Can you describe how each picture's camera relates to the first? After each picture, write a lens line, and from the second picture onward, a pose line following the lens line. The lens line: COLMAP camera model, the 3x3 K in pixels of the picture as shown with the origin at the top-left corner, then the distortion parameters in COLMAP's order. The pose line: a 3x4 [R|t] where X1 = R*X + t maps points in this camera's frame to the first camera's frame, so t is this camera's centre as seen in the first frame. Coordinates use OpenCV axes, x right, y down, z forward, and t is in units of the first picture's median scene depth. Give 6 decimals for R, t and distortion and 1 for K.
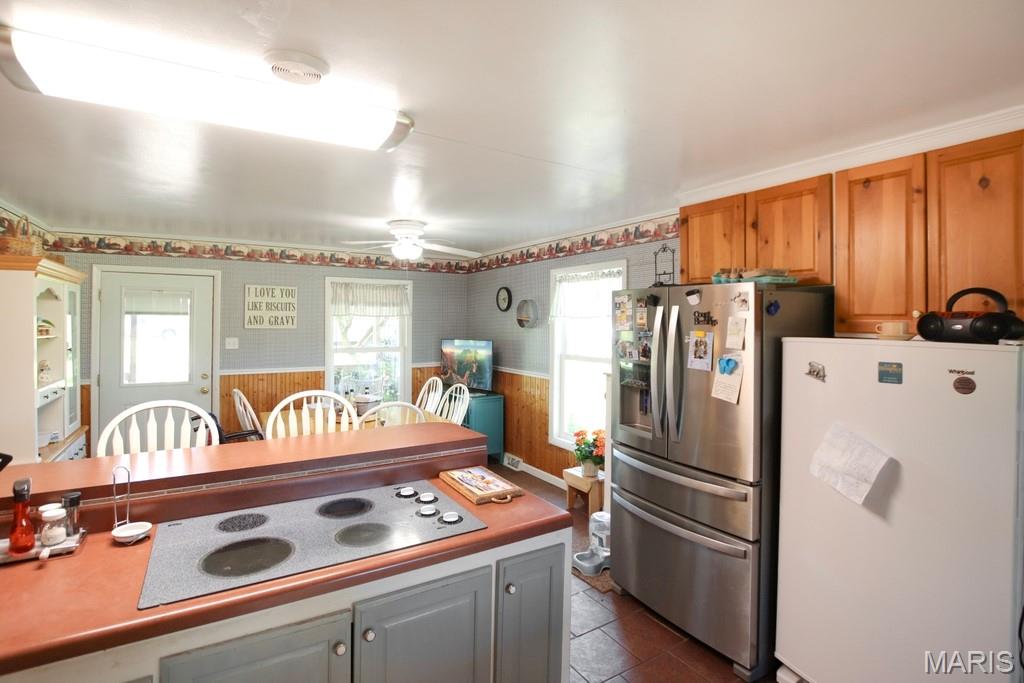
lens RADIAL K [[499.0, 0, 511.0], [0, 499.0, 315.6], [0, 0, 1]] dist [-0.017693, -0.000521]
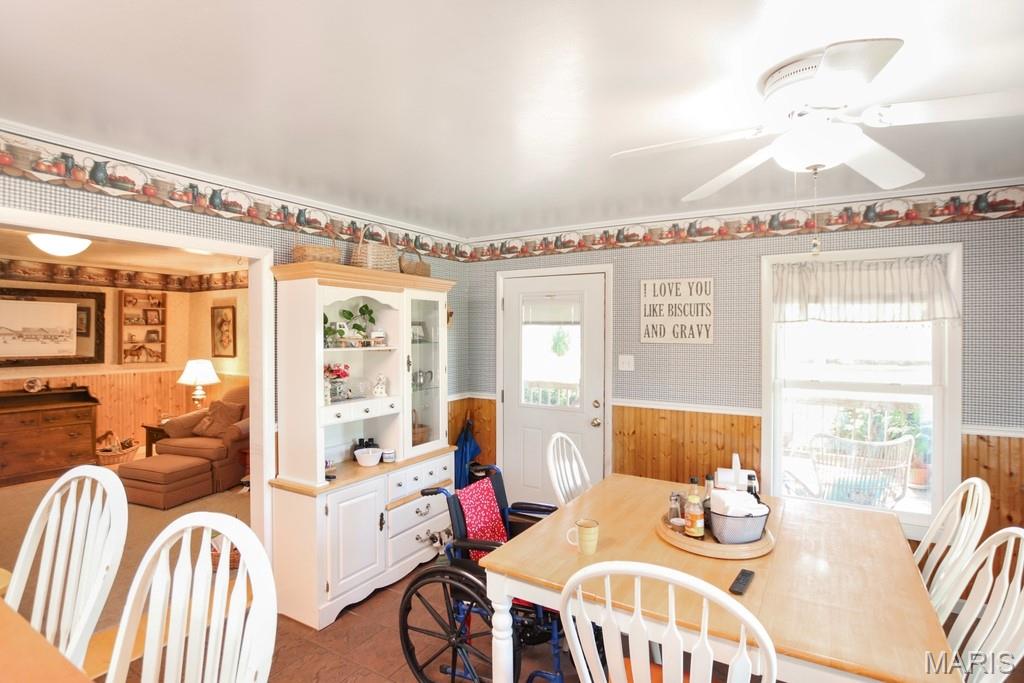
lens RADIAL K [[514.2, 0, 506.4], [0, 514.2, 330.7], [0, 0, 1]] dist [-0.019269, 0.000261]
pose [[0.458270, -0.004075, -0.888803, 0.025341], [0.010826, 0.999941, 0.000997, 0.006201], [0.888747, -0.010079, 0.458288, 0.495851]]
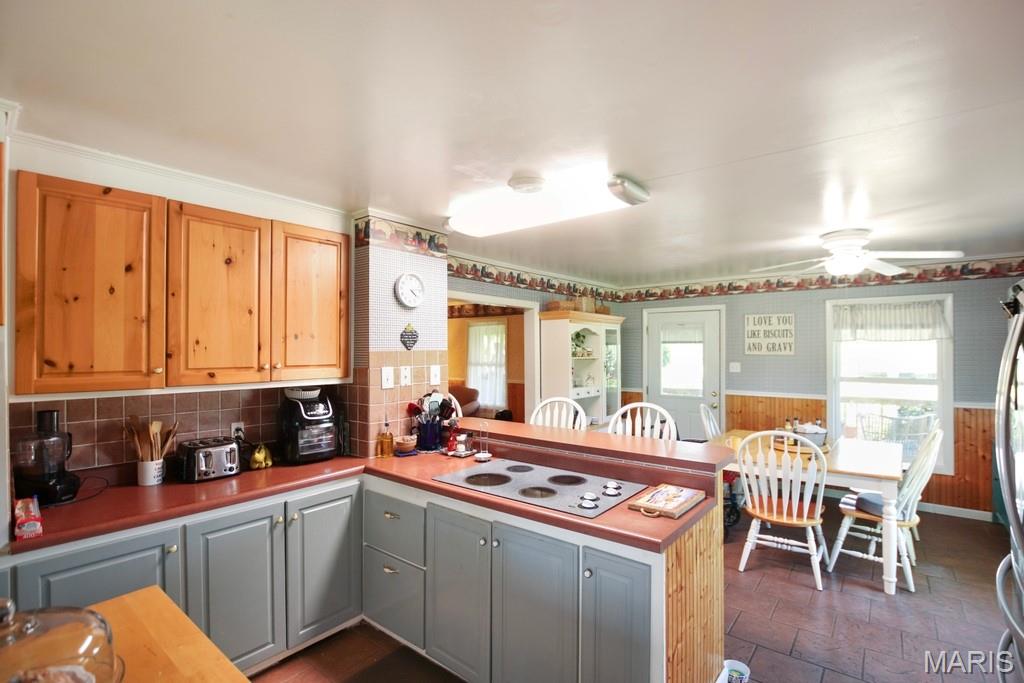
lens RADIAL K [[484.7, 0, 512.0], [0, 484.7, 346.0], [0, 0, 1]] dist [-0.017262, -0.000400]
pose [[0.337529, -0.011603, -0.941244, 0.308541], [0.013893, 0.999877, -0.007344, 0.007645], [0.941213, -0.010598, 0.337648, 0.140754]]
